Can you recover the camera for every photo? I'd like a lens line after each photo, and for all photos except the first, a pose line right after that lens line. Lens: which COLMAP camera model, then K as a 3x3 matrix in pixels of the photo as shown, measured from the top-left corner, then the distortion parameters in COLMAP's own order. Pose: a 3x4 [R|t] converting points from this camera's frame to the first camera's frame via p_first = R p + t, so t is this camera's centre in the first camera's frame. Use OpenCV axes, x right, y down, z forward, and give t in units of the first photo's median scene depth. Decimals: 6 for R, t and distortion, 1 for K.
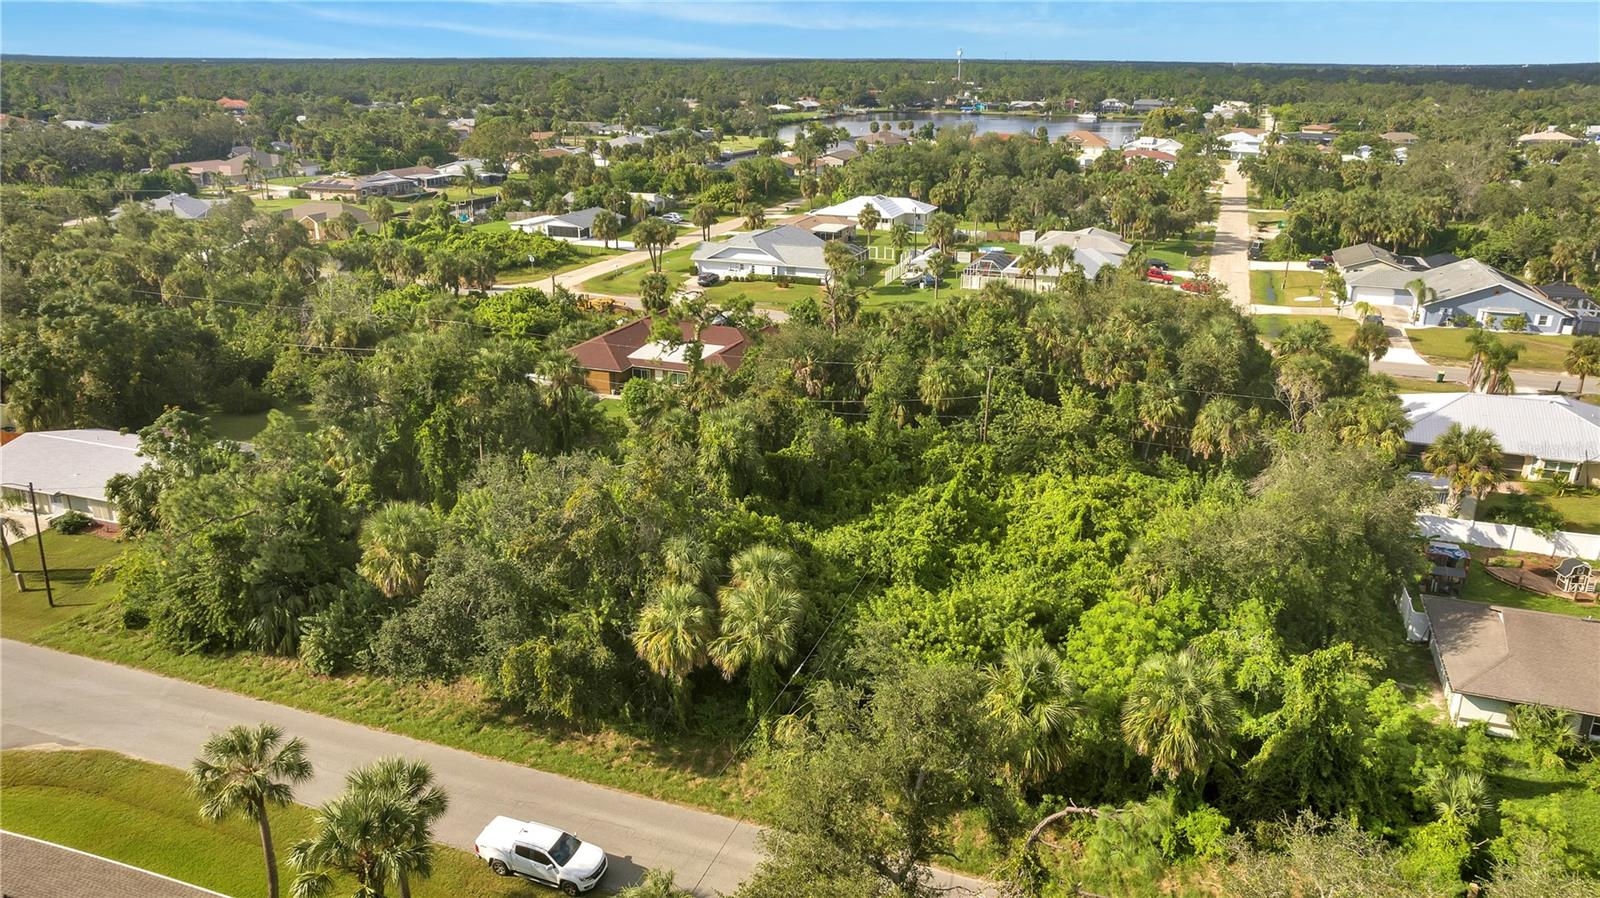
lens RADIAL K [[1152.3, 0, 800.0], [0, 1152.3, 449.0], [0, 0, 1]] dist [-0.037176, 0.037637]
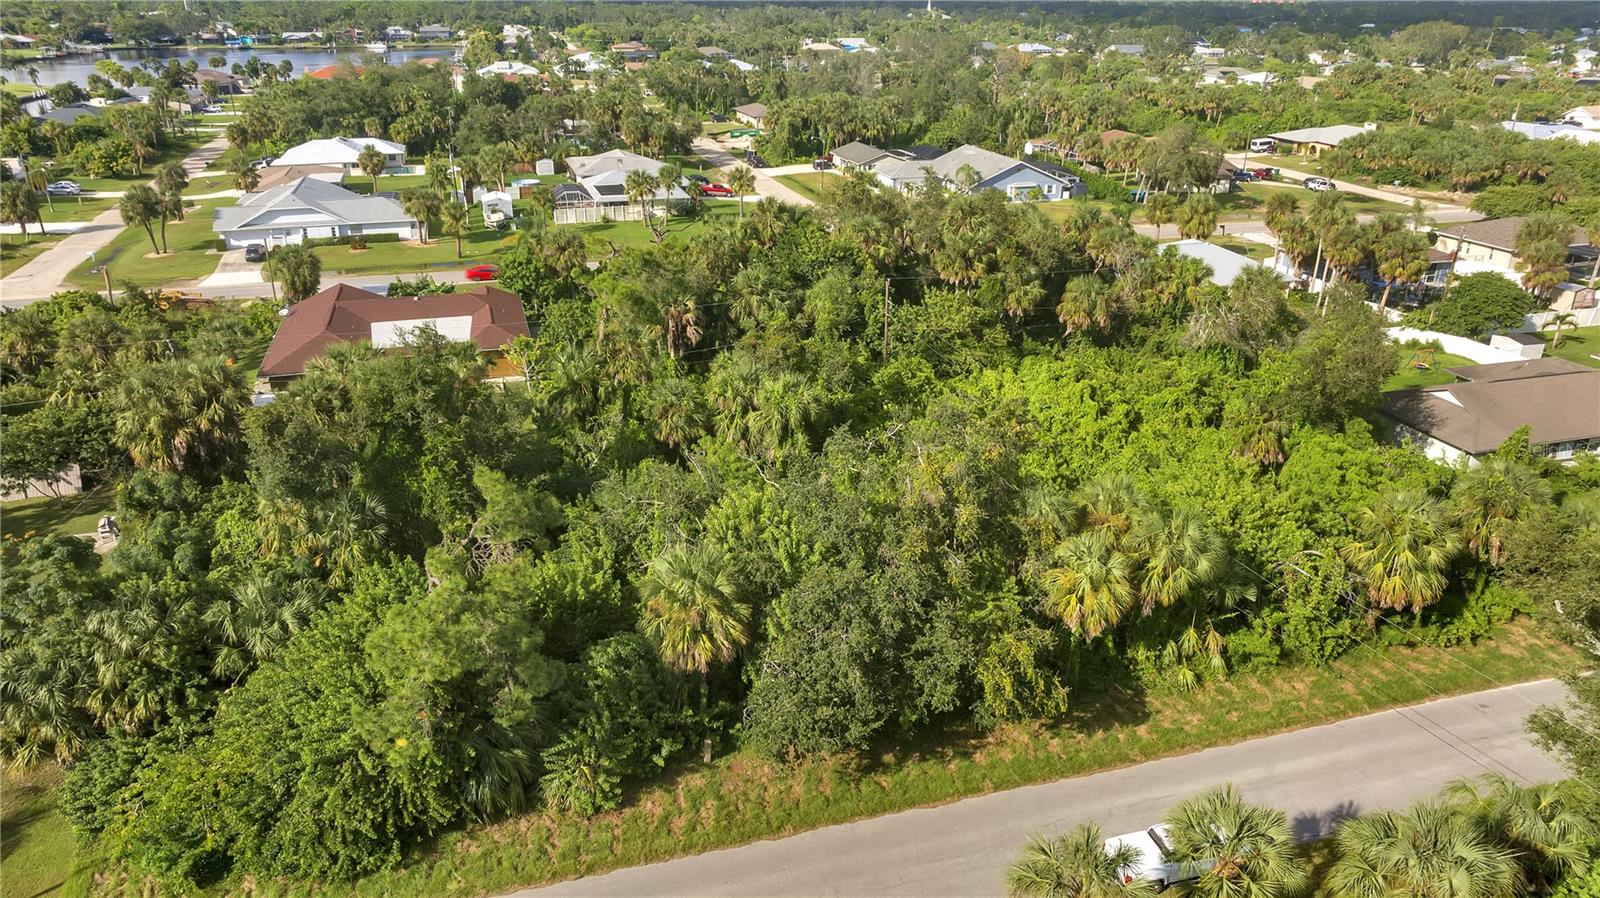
lens RADIAL K [[1152.3, 0, 800.0], [0, 1152.3, 449.0], [0, 0, 1]] dist [-0.037176, 0.037637]
pose [[0.798592, -0.227079, 0.557392, -0.222712], [0.195909, 0.973736, 0.116010, -0.027804], [-0.569096, 0.016553, 0.822105, 0.112422]]
